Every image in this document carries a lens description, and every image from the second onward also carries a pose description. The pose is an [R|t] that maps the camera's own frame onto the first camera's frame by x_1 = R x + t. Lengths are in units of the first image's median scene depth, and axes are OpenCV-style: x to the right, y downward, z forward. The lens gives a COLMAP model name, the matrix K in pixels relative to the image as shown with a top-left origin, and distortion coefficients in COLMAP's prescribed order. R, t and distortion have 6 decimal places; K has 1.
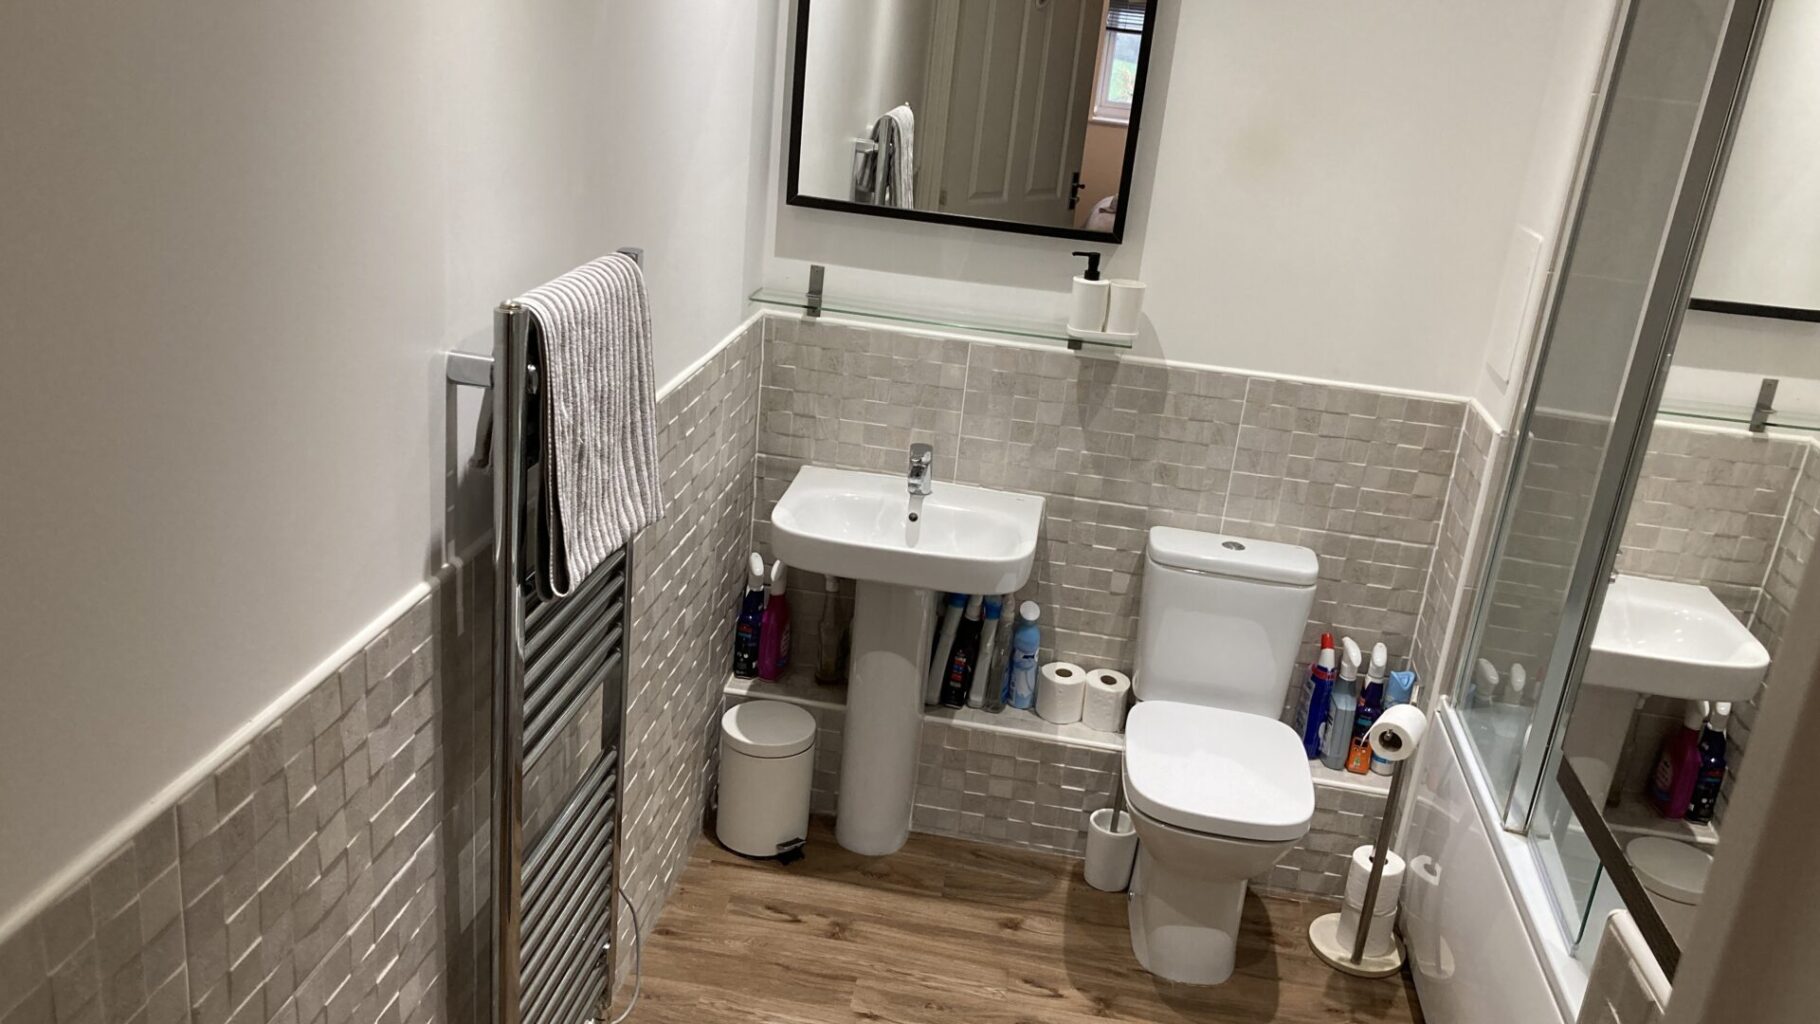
lens RADIAL K [[1477.5, 0, 904.2], [0, 1477.5, 519.3], [0, 0, 1]] dist [0.049606, -0.046442]
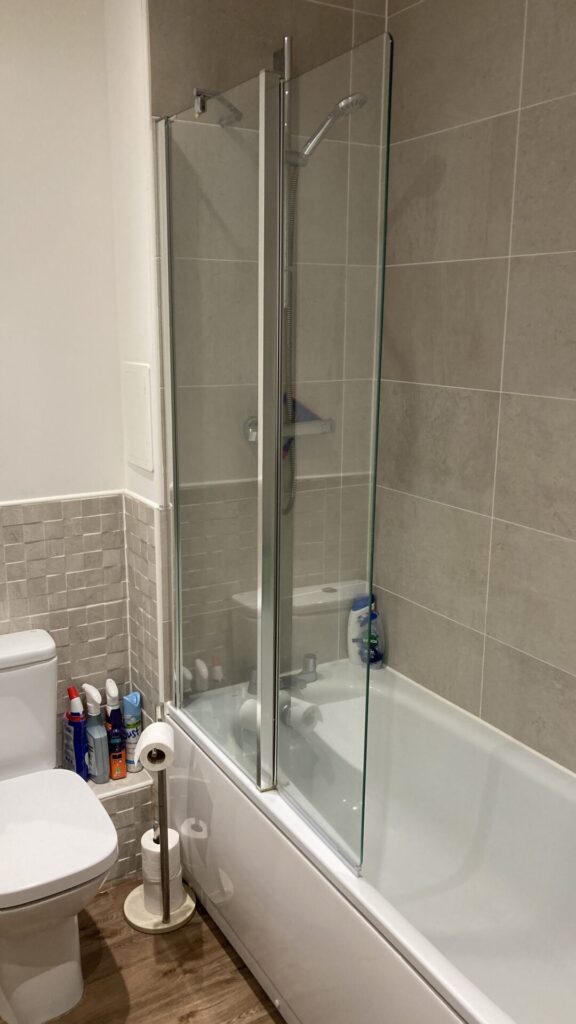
lens RADIAL K [[831.3, 0, 297.5], [0, 831.3, 519.4], [0, 0, 1]] dist [0.049606, -0.046442]
pose [[0.757185, -0.239063, 0.607882, 0.024971], [0.278953, 0.959836, 0.030010, -0.031699], [-0.590641, 0.146847, 0.793460, 0.283642]]
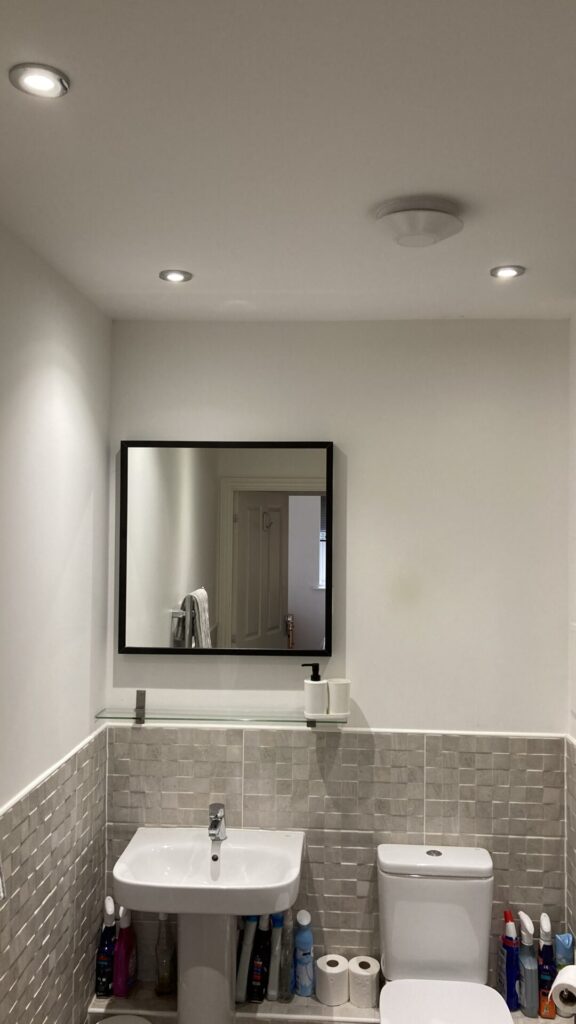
lens RADIAL K [[831.3, 0, 297.8], [0, 831.3, 517.1], [0, 0, 1]] dist [0.049606, -0.046442]
pose [[0.991994, -0.082075, 0.095975, 0.036113], [0.110641, 0.931236, -0.347214, -0.019077], [-0.060878, 0.355053, 0.932862, 0.114757]]
